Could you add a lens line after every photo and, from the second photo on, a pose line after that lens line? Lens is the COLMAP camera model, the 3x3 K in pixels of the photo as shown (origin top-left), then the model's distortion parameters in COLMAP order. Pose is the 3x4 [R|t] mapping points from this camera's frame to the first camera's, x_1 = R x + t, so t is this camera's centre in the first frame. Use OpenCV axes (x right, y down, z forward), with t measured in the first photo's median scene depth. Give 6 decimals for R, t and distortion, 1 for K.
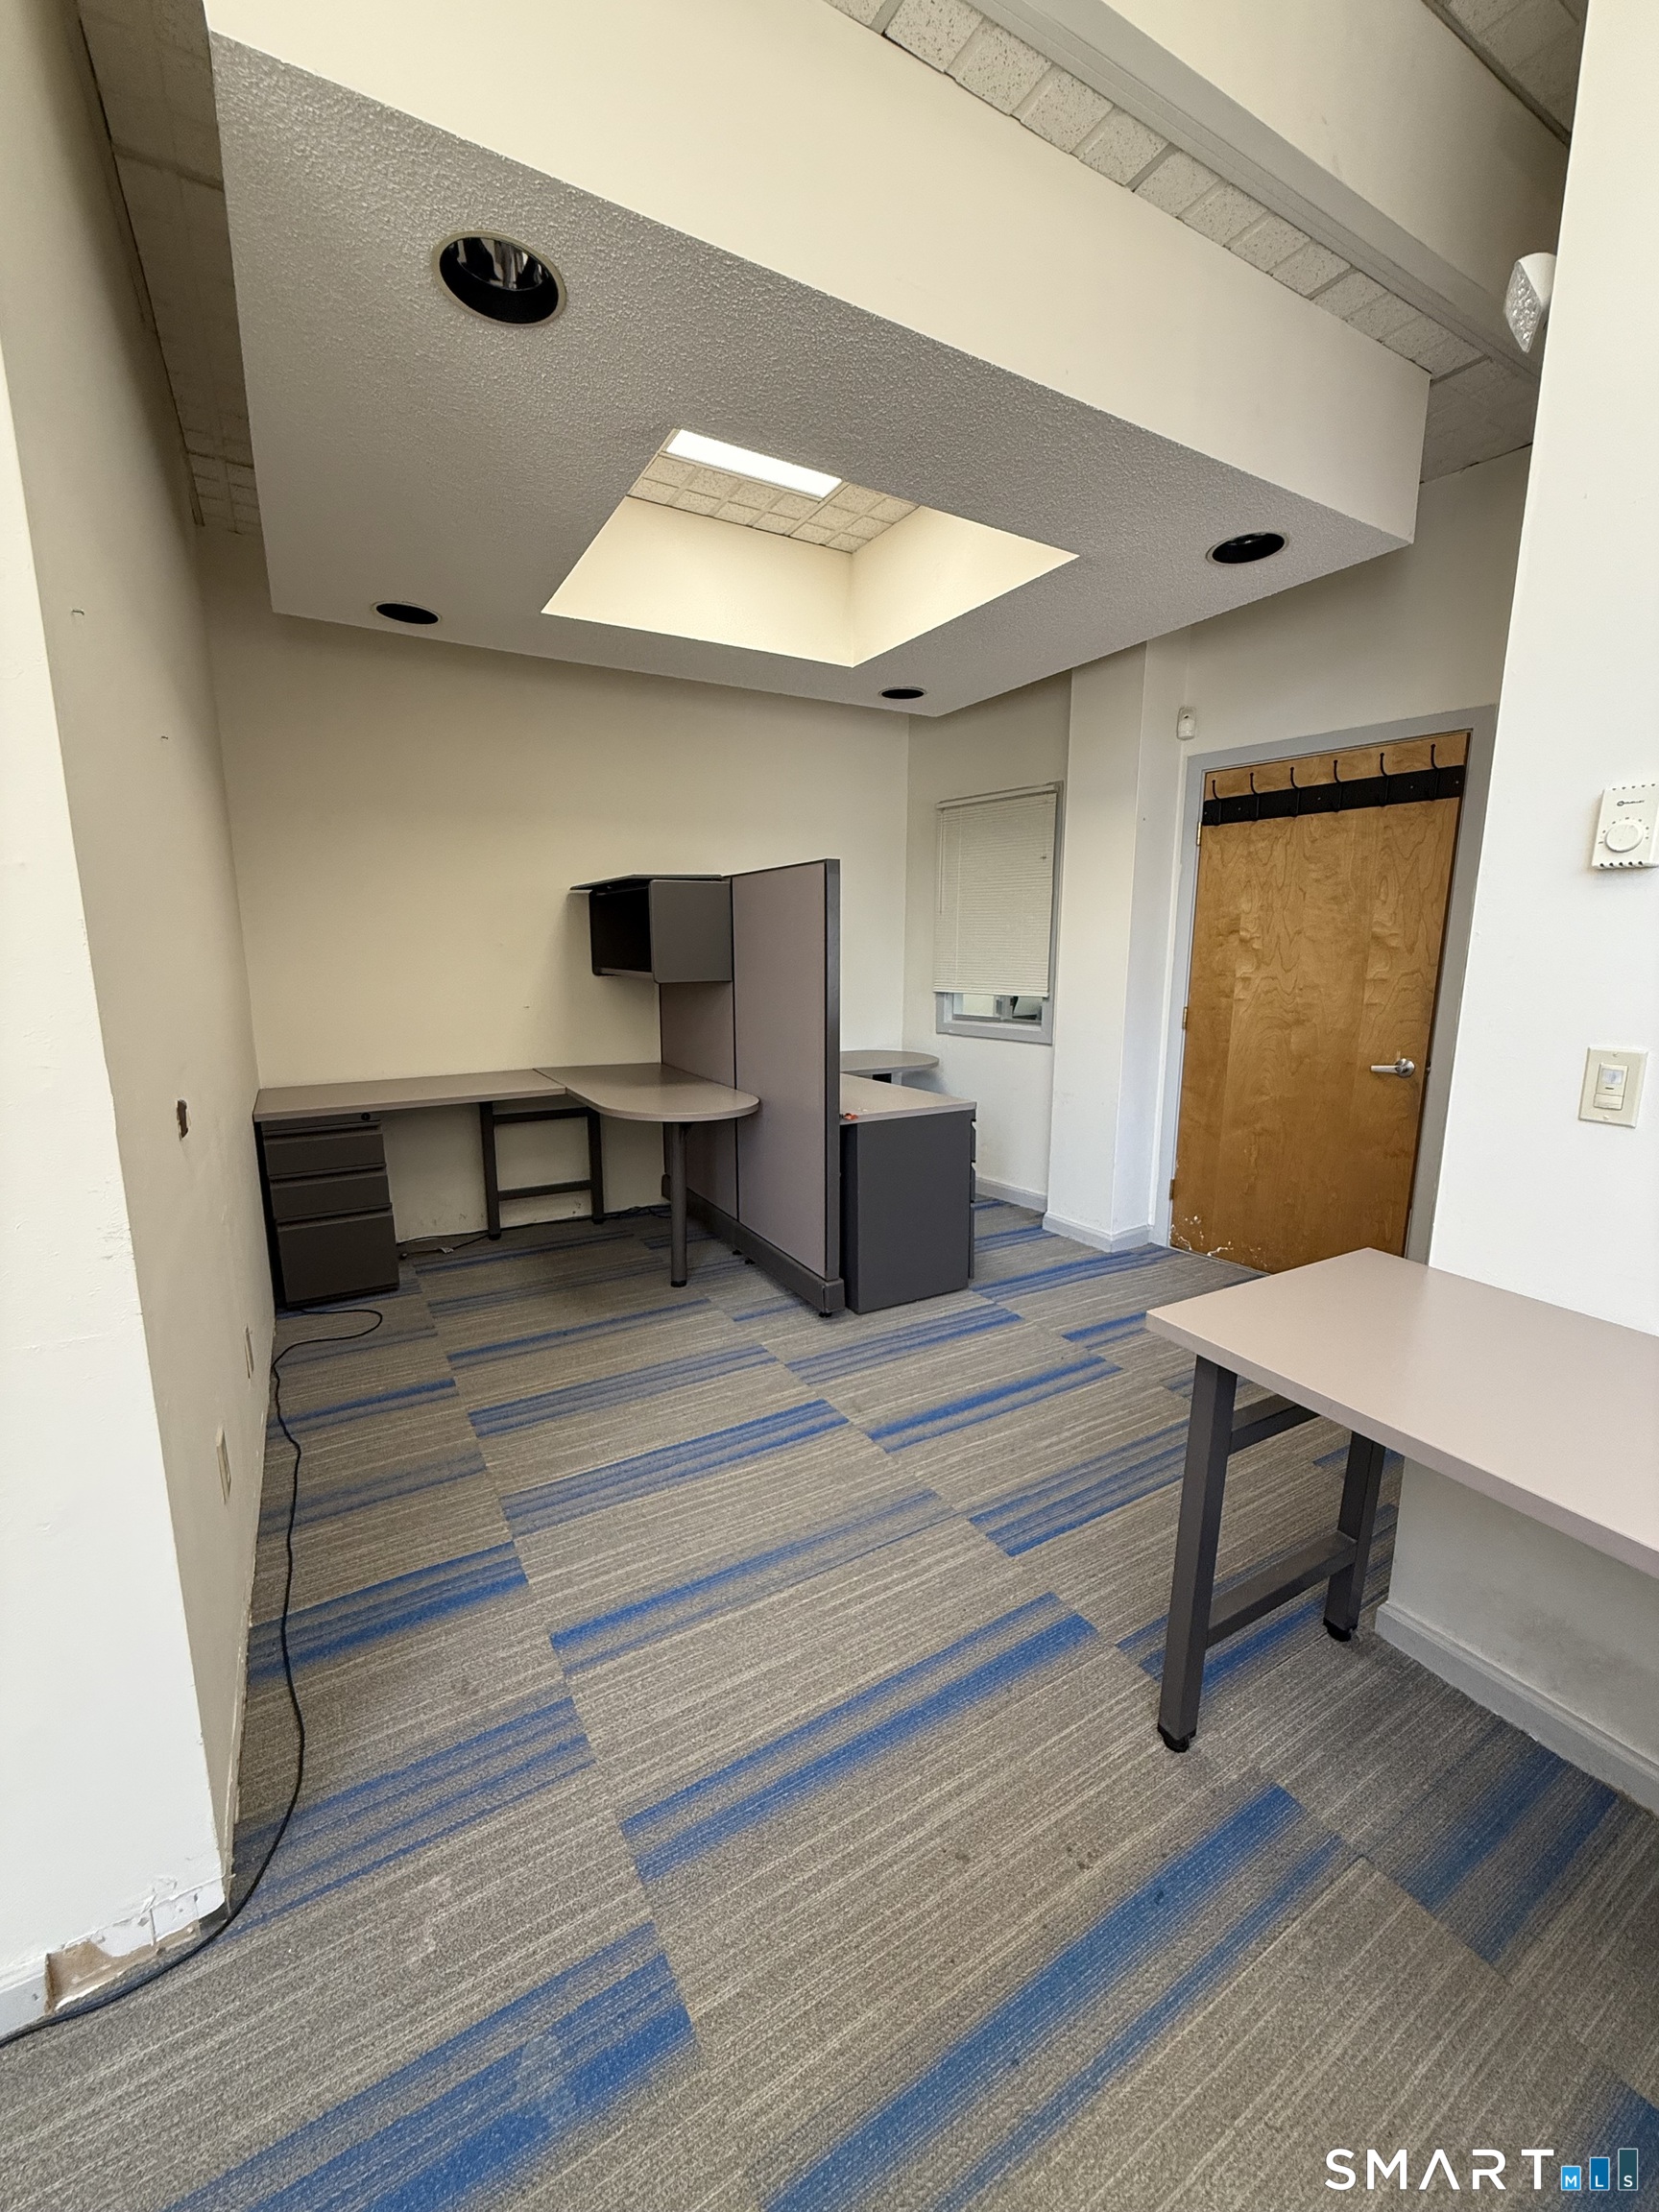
lens RADIAL K [[883.3, 0, 830.0], [0, 883.3, 1099.1], [0, 0, 1]] dist [0.000600, -0.000122]
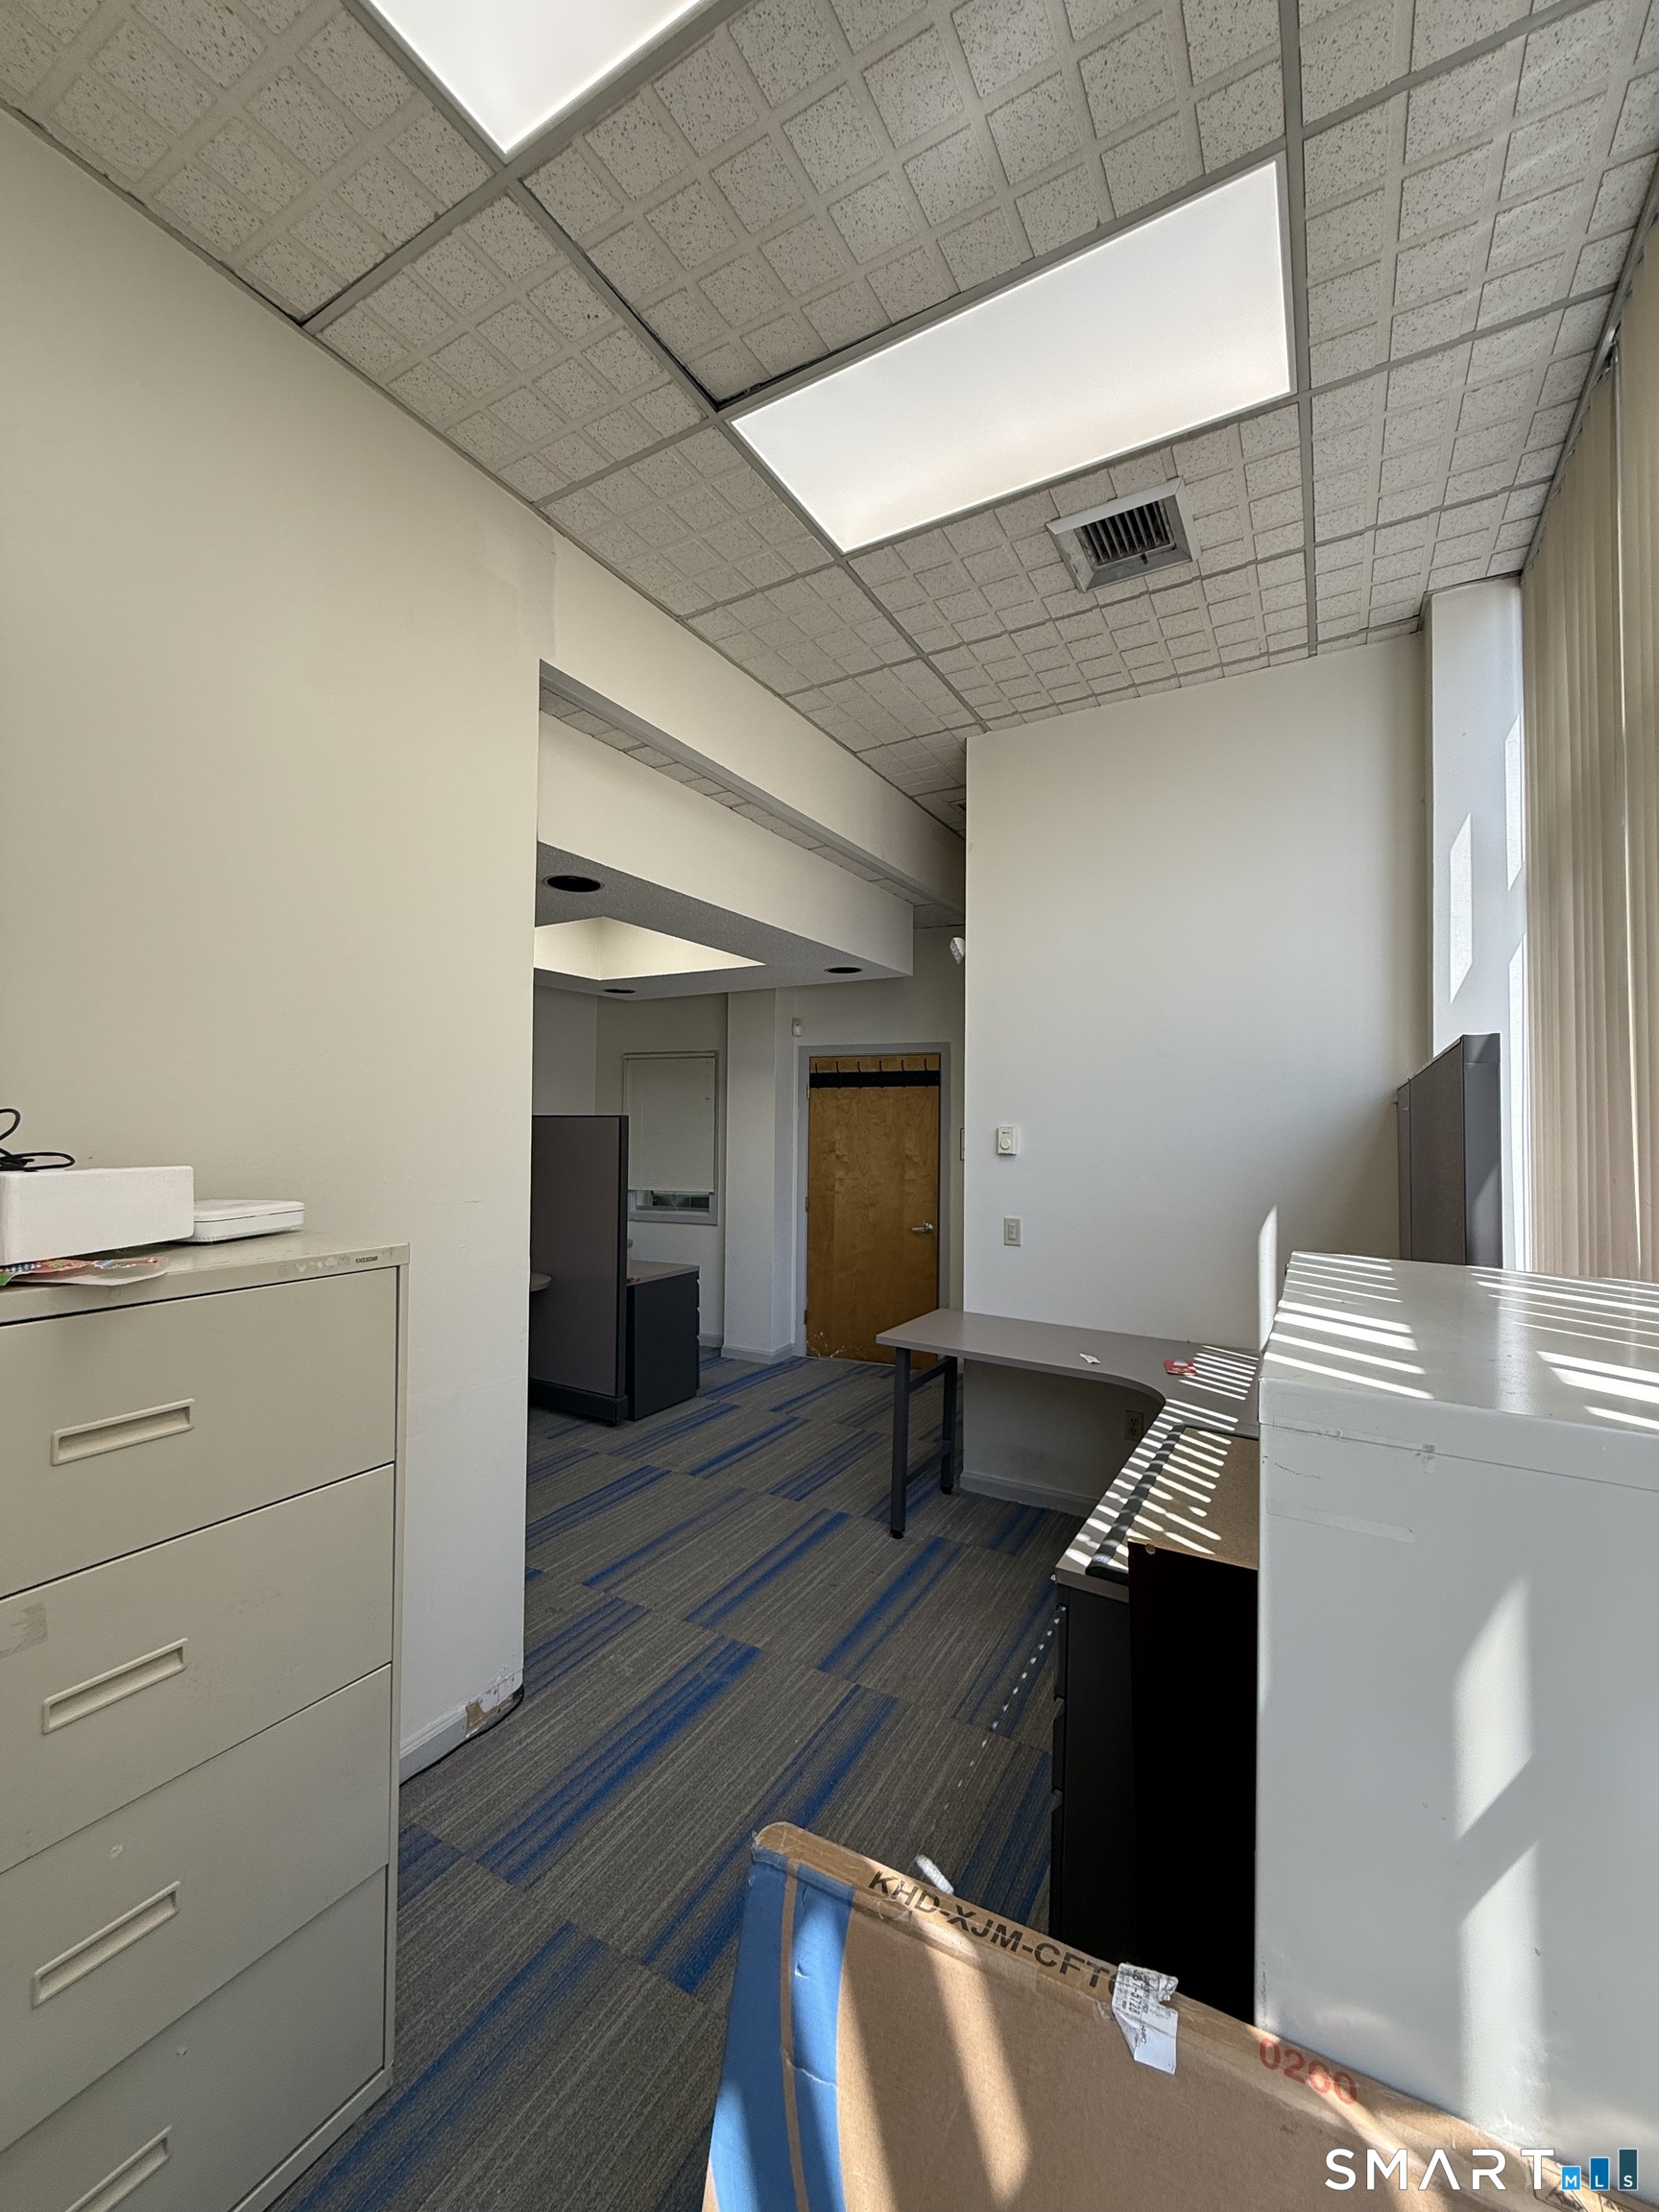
lens RADIAL K [[883.3, 0, 830.0], [0, 883.3, 1099.1], [0, 0, 1]] dist [0.000600, -0.000122]
pose [[0.870732, 0.019531, 0.491370, -0.515866], [0.078562, 0.980853, -0.178201, 0.013865], [-0.485442, 0.193769, 0.852526, -0.611020]]
